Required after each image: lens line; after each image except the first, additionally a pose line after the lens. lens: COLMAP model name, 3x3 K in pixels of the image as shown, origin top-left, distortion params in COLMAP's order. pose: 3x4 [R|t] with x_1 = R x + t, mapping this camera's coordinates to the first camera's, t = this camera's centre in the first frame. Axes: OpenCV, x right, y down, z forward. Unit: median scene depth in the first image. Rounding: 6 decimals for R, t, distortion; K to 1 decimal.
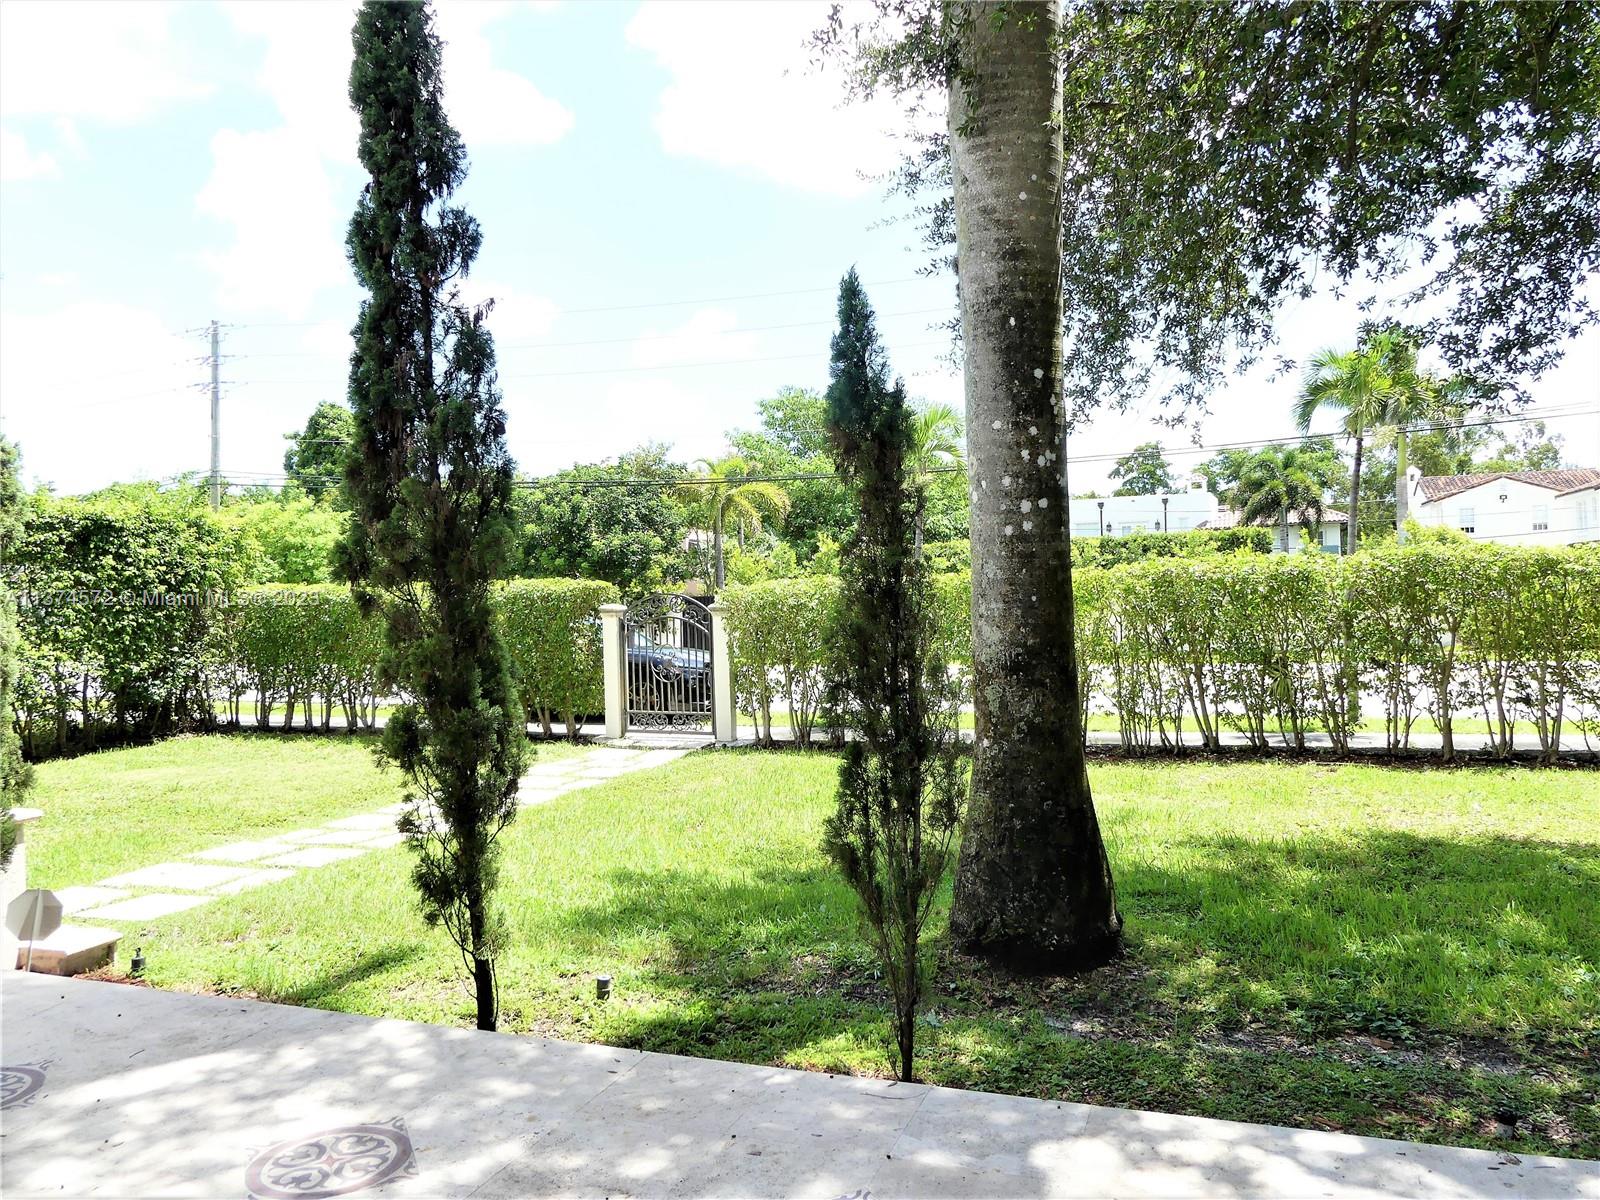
lens RADIAL K [[1187.5, 0, 802.0], [0, 1187.5, 594.0], [0, 0, 1]] dist [-0.018142, 0.009046]
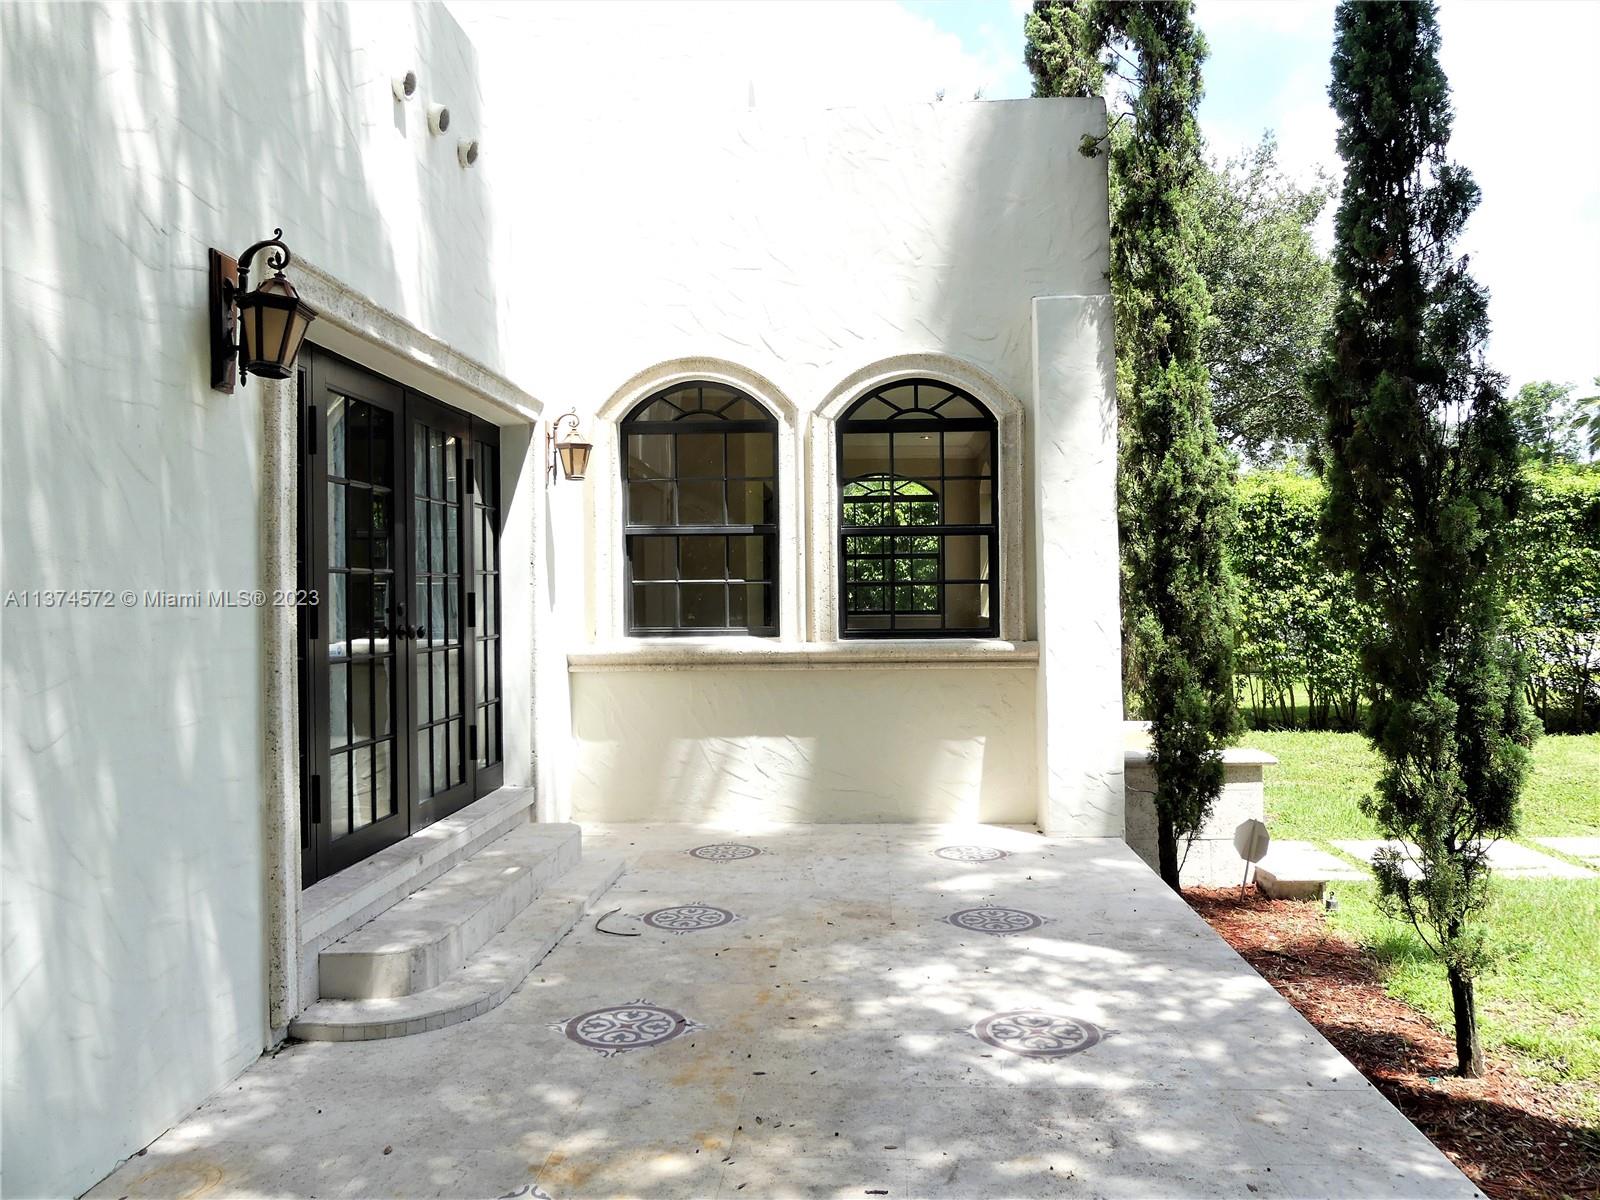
lens RADIAL K [[1187.5, 0, 796.7], [0, 1187.5, 607.3], [0, 0, 1]] dist [-0.018142, 0.009046]
pose [[0.278854, 0.022145, -0.960078, 0.316648], [0.011193, 0.999591, 0.026307, -0.006717], [0.960268, -0.018082, 0.278492, 0.170320]]
